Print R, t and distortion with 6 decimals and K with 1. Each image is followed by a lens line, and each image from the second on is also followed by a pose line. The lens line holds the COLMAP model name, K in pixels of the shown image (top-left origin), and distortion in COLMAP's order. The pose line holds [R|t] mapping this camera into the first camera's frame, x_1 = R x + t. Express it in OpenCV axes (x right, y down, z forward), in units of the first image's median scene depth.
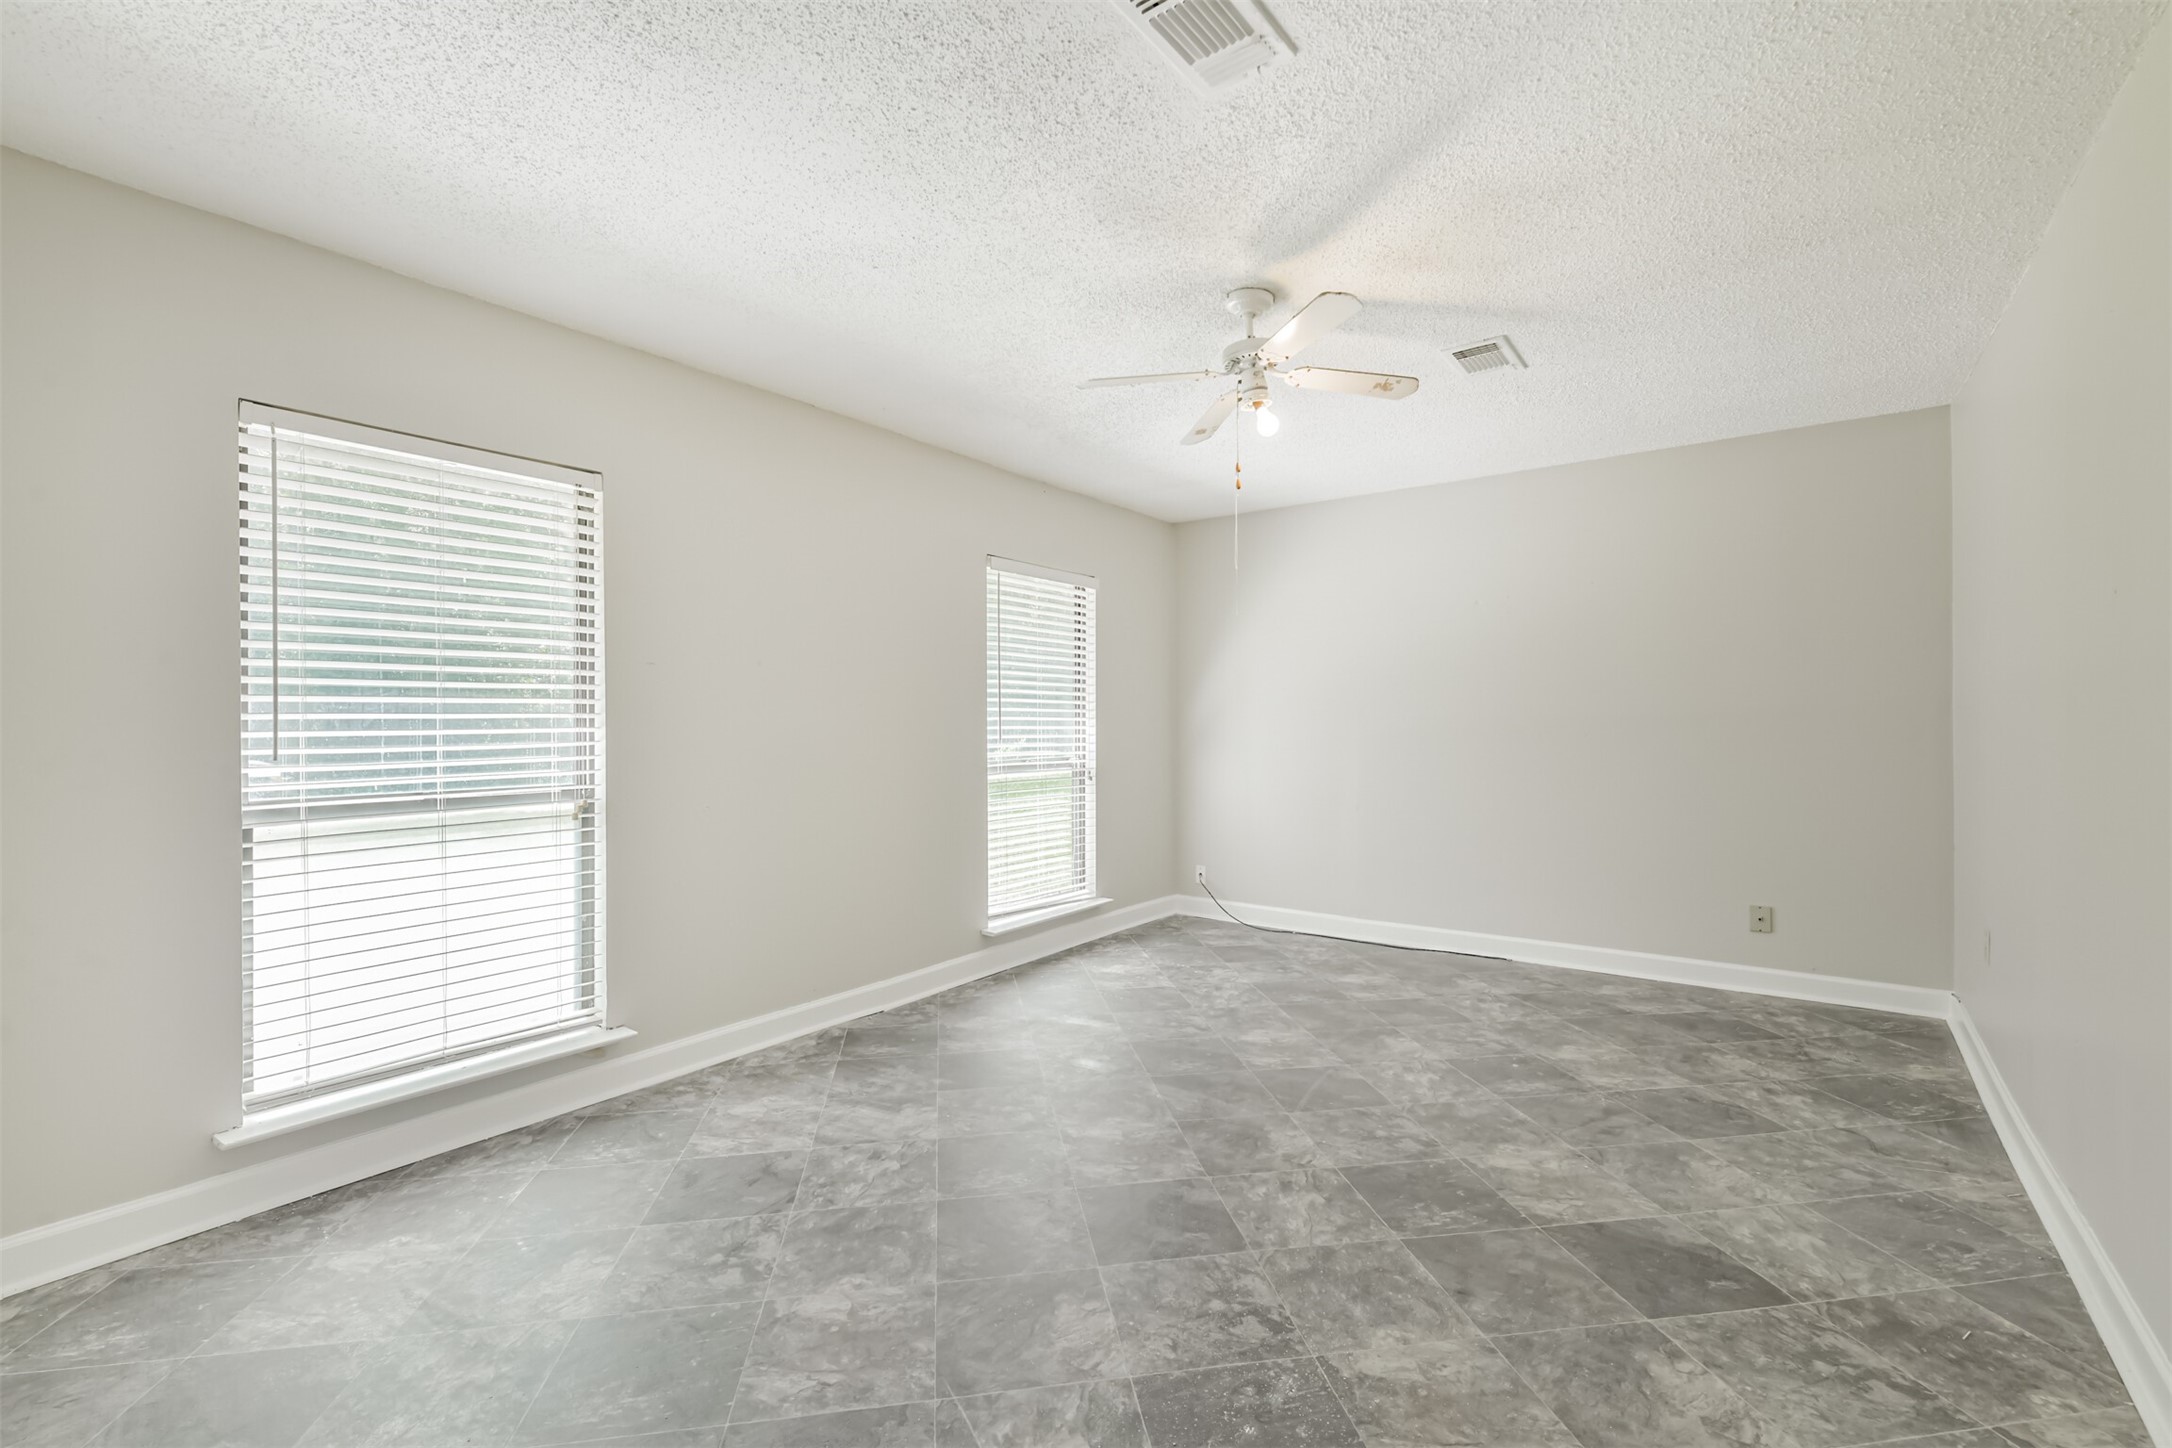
lens RADIAL K [[923.0, 0, 1093.7], [0, 923.0, 724.8], [0, 0, 1]] dist [0.006519, -0.001881]
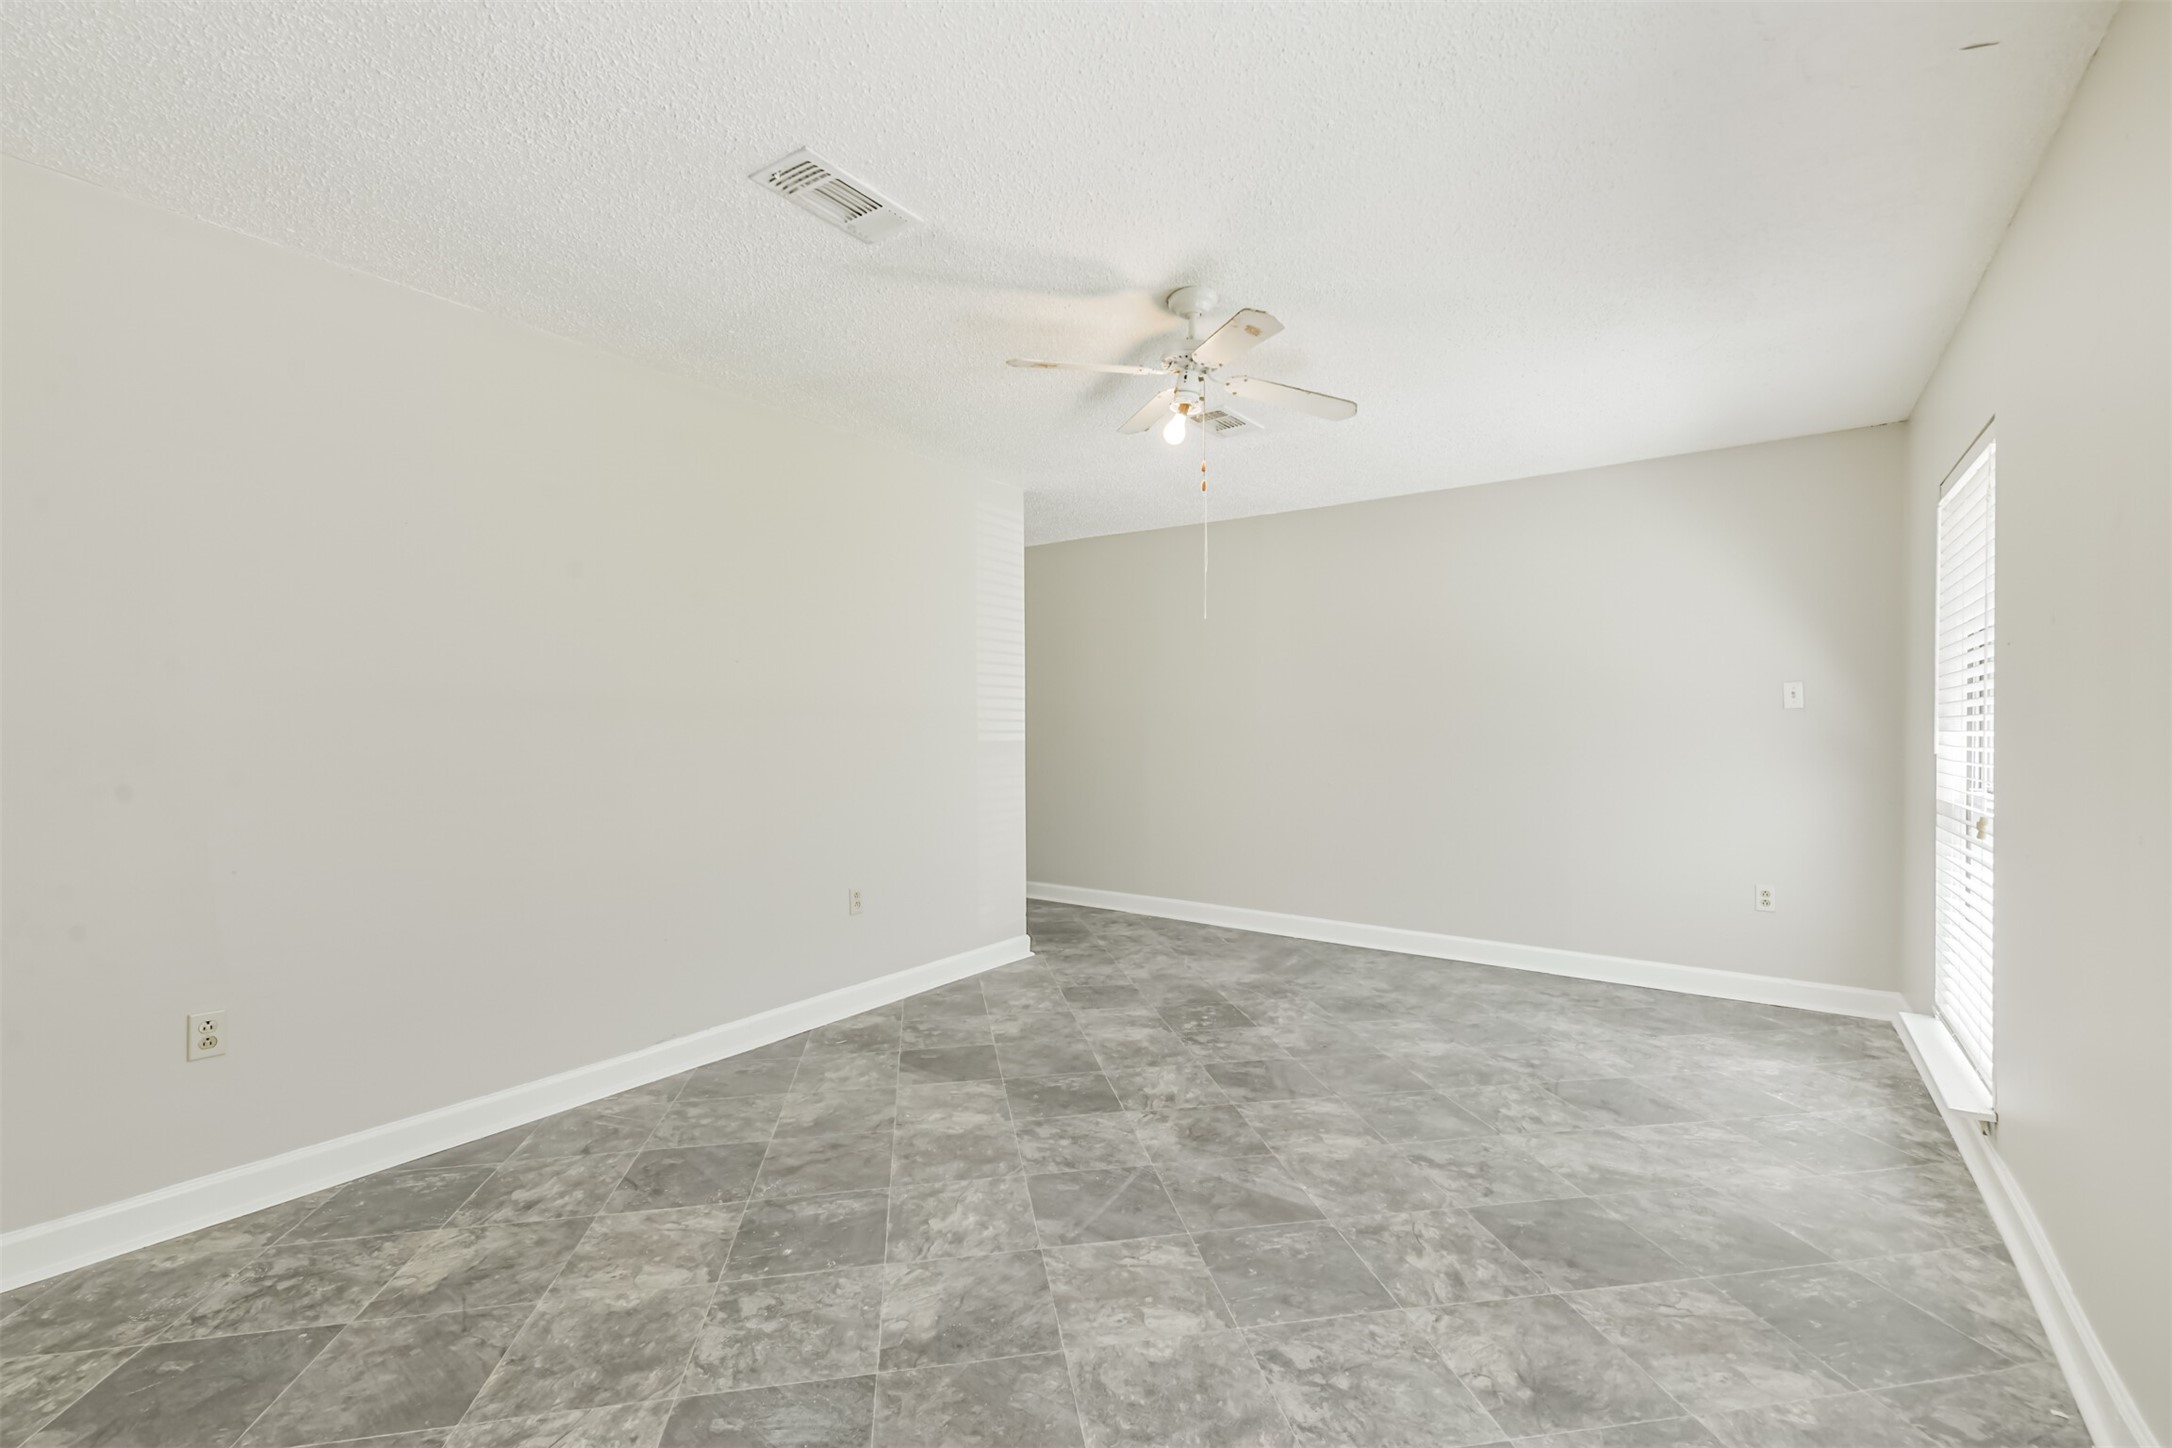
lens RADIAL K [[923.0, 0, 1074.4], [0, 923.0, 722.8], [0, 0, 1]] dist [0.006519, -0.001881]
pose [[-0.999968, 0.007302, -0.003136, 0.305686], [0.007310, 0.999970, -0.002437, -0.009317], [0.003118, -0.002460, -0.999992, 2.036961]]
